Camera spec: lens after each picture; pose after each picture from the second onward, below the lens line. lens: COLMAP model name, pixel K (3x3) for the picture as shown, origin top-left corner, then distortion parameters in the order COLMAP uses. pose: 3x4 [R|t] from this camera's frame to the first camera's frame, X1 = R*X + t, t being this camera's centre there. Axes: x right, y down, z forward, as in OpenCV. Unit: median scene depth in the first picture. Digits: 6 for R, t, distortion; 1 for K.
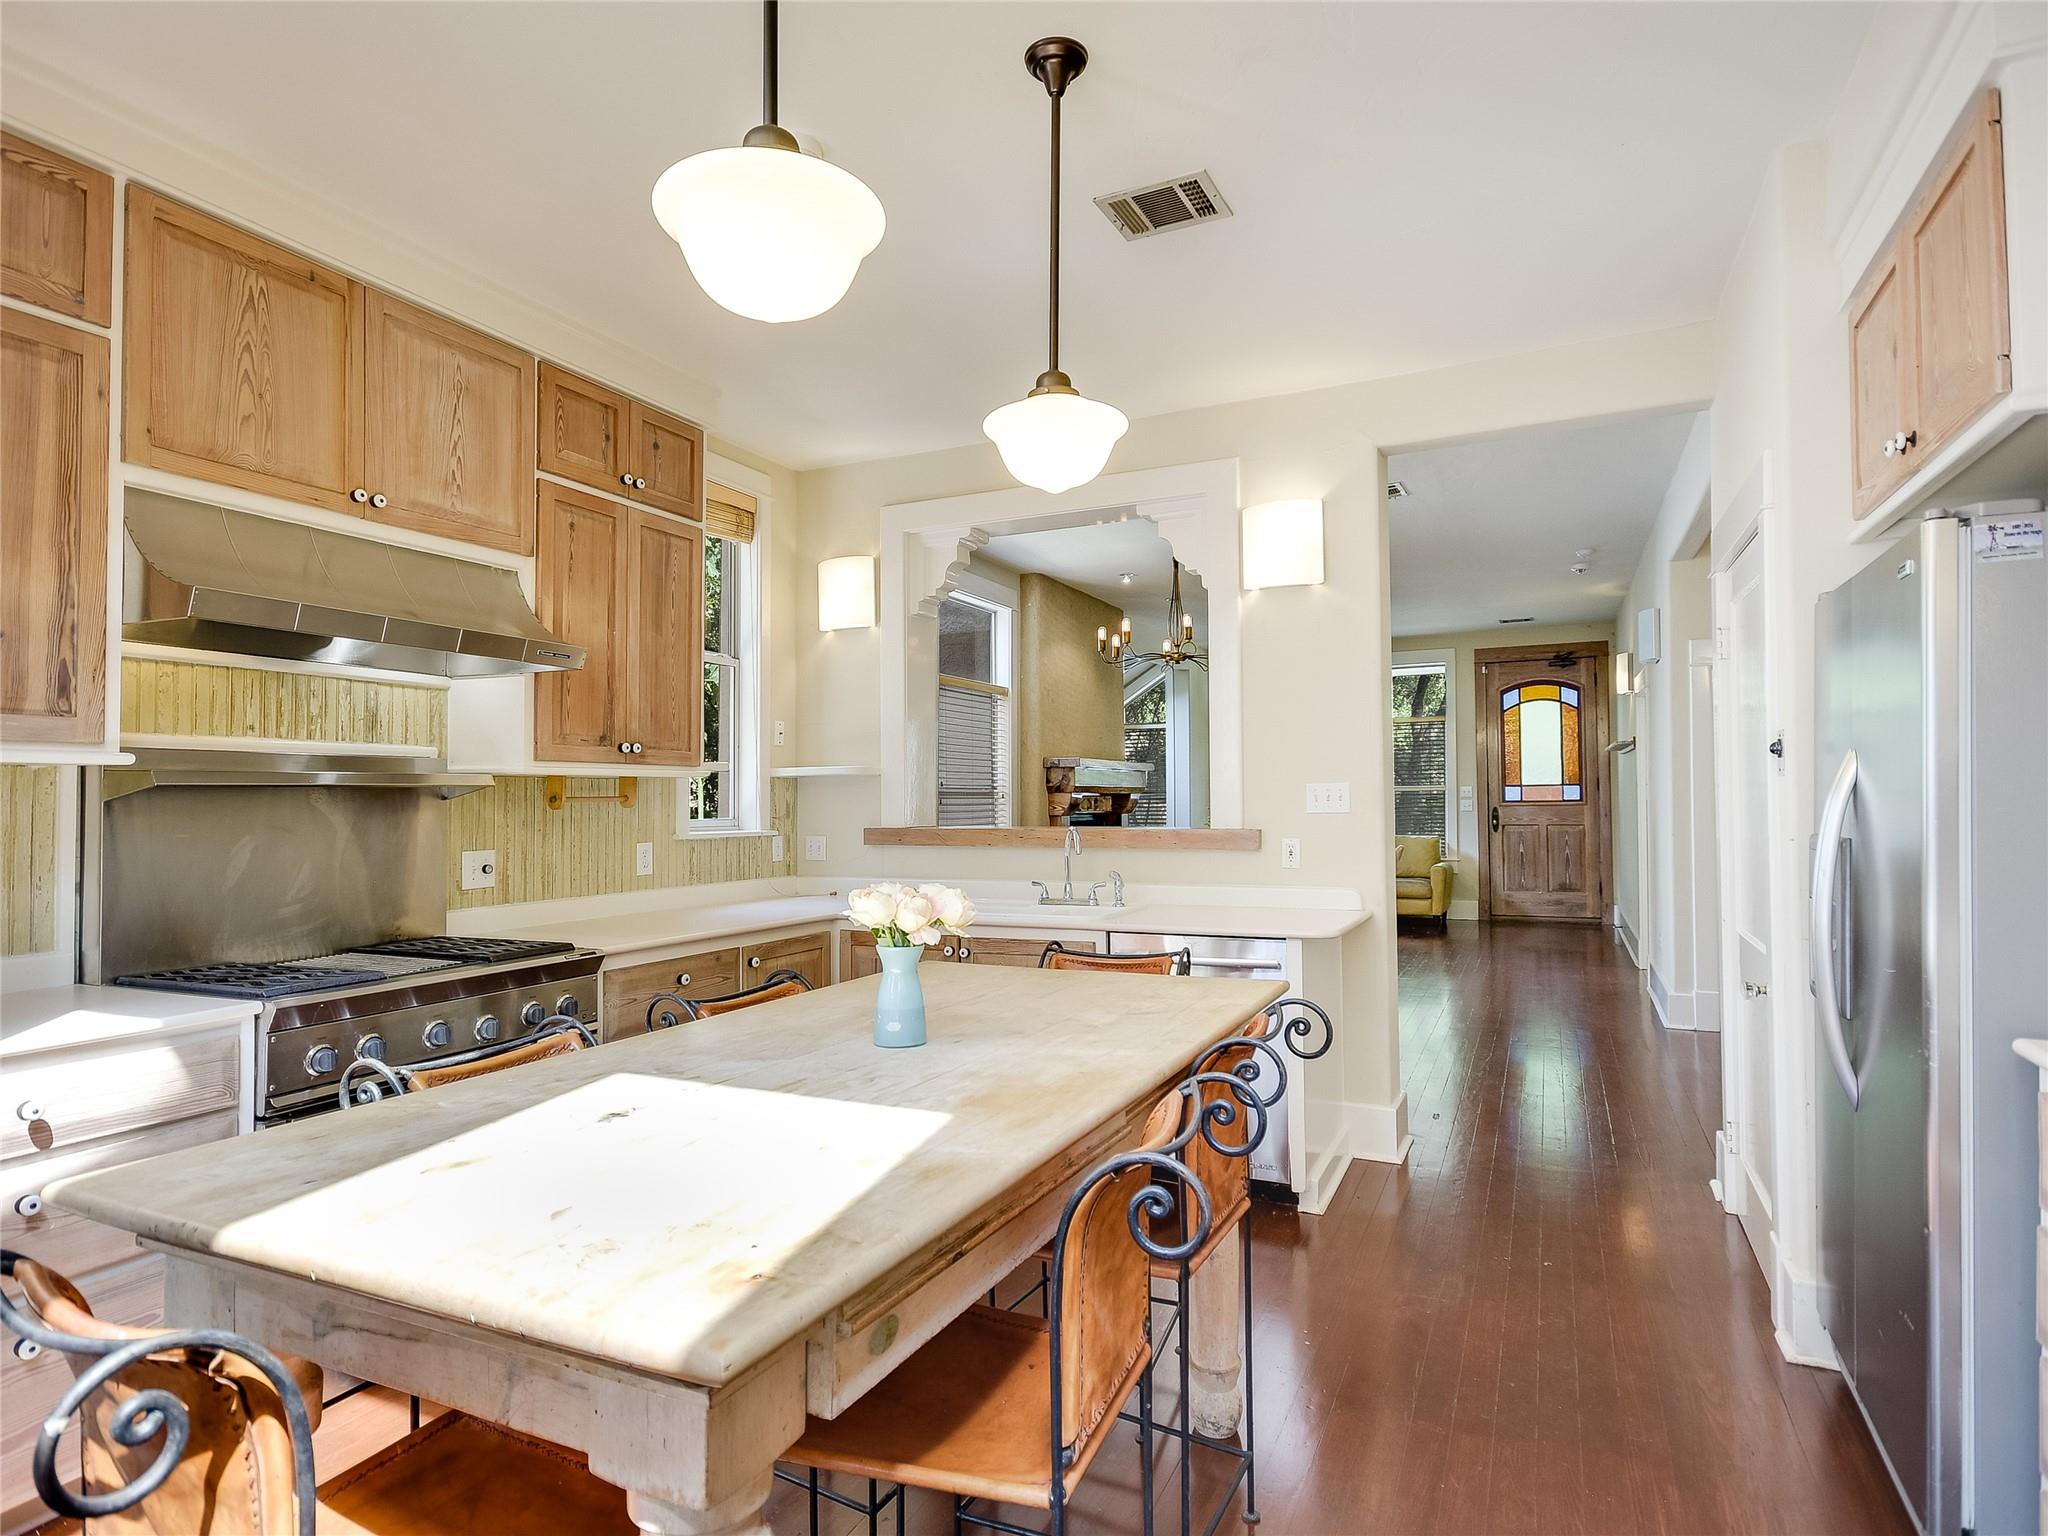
lens RADIAL K [[1106.3, 0, 1024.0], [0, 1106.3, 768.0], [0, 0, 1]] dist [0.001203, 0.000562]
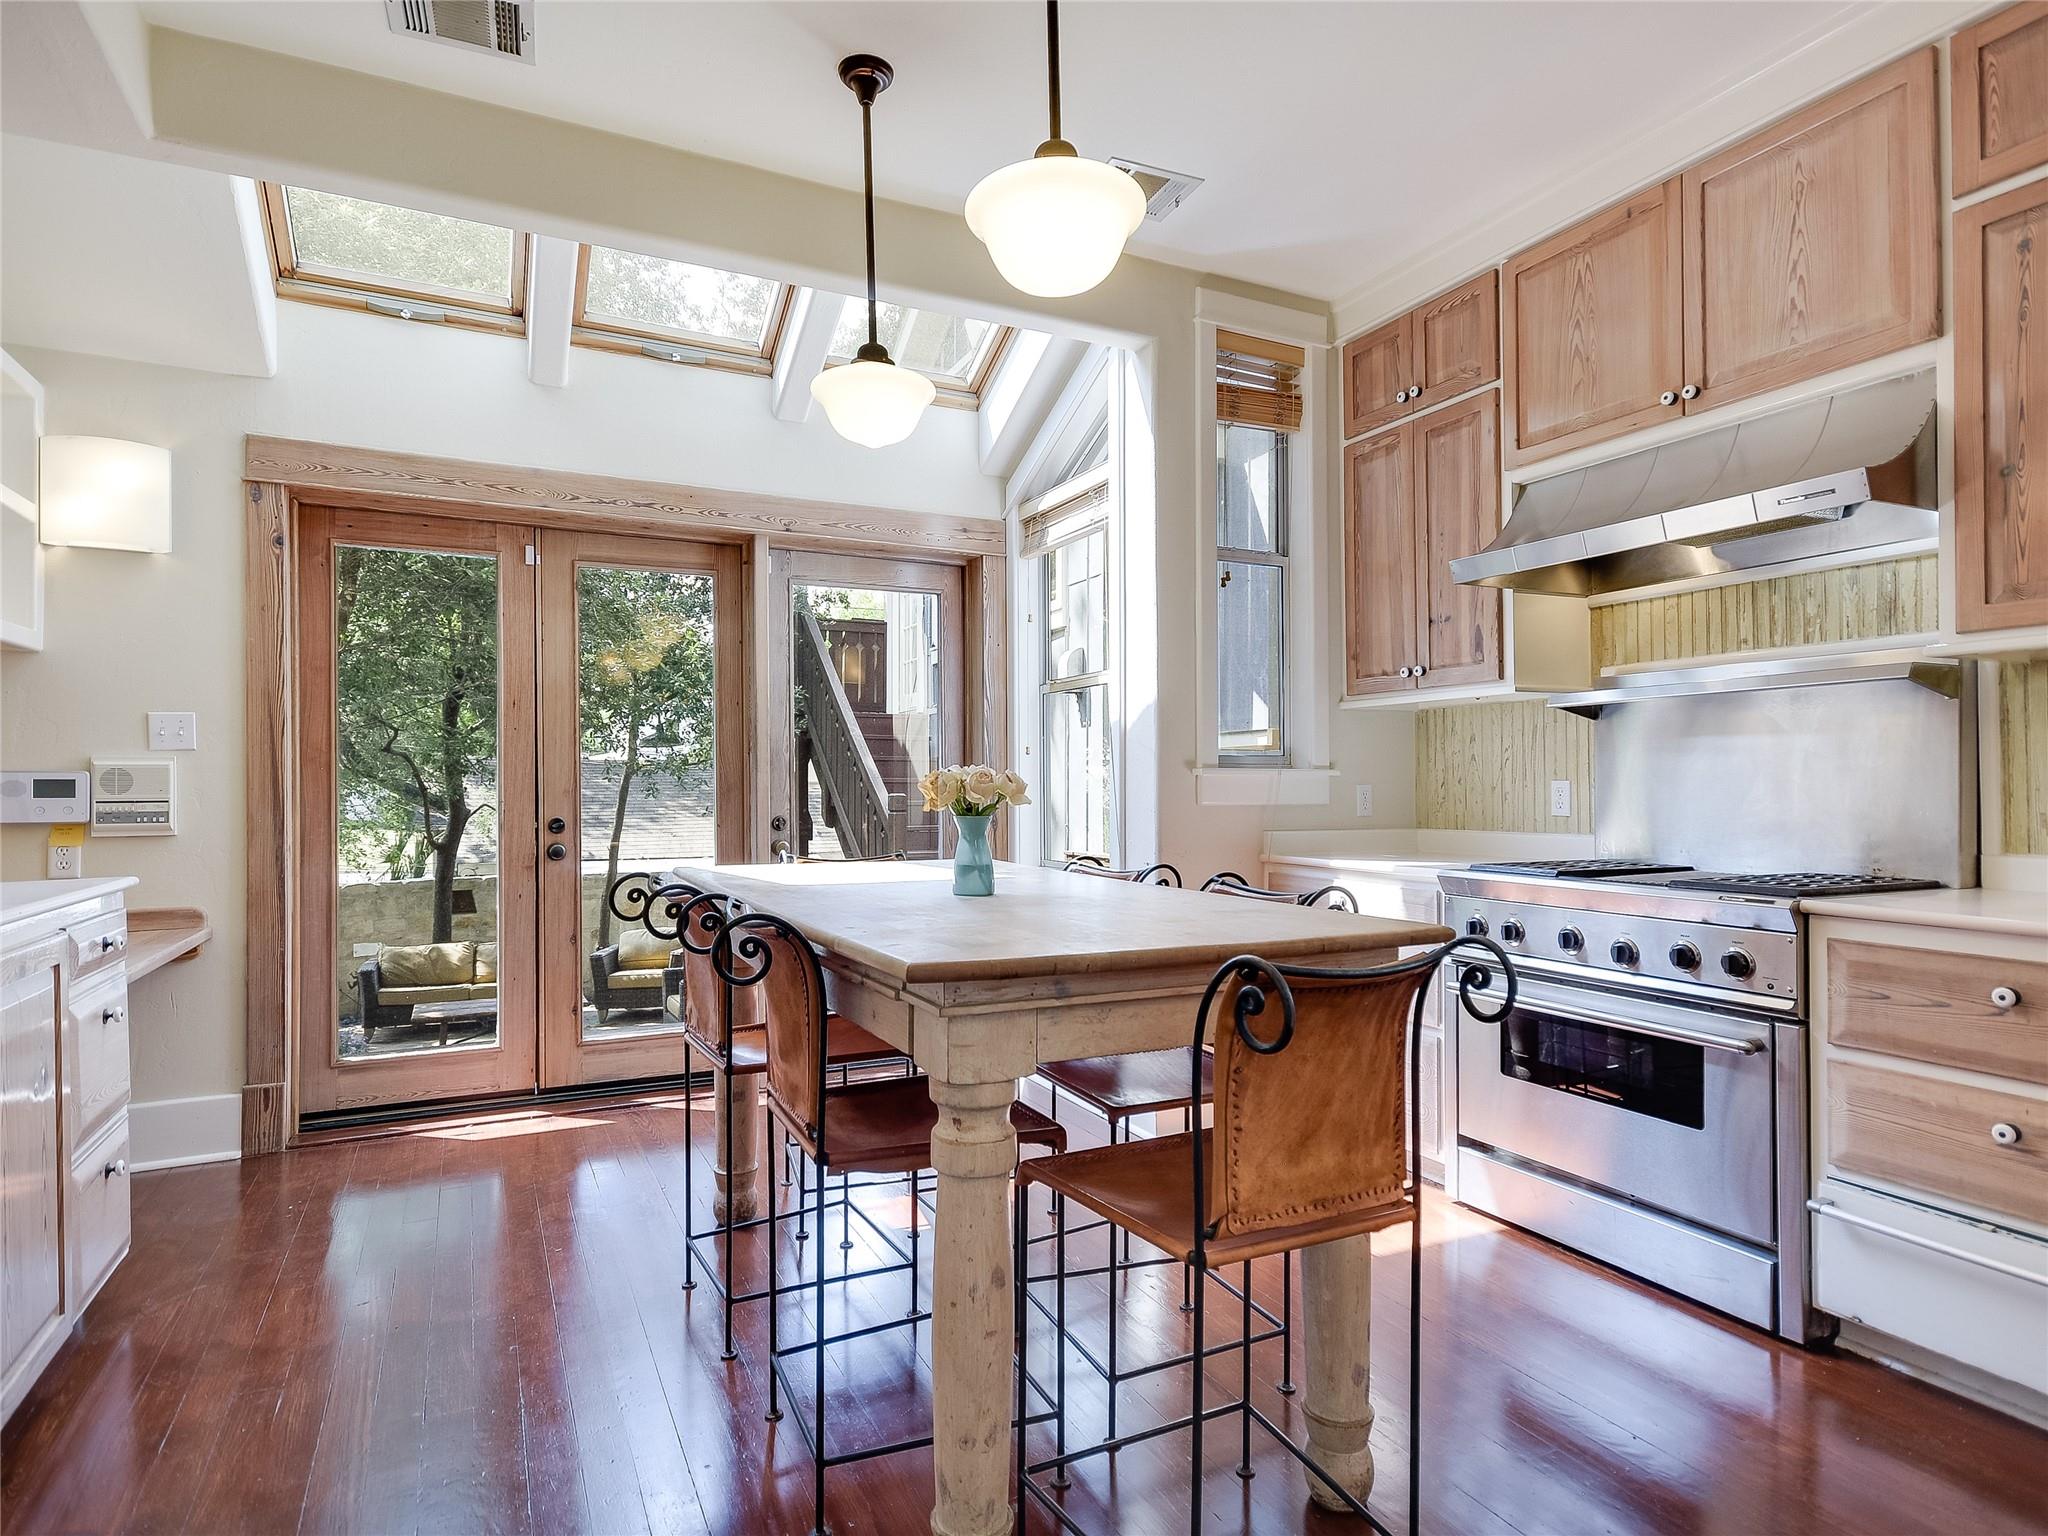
lens RADIAL K [[1106.3, 0, 1024.0], [0, 1106.3, 768.0], [0, 0, 1]] dist [0.001203, 0.000562]
pose [[-0.628093, 0.005043, -0.778122, 0.486496], [0.036592, 0.999064, -0.023062, 0.076000], [0.777277, -0.042958, -0.627690, 1.083033]]
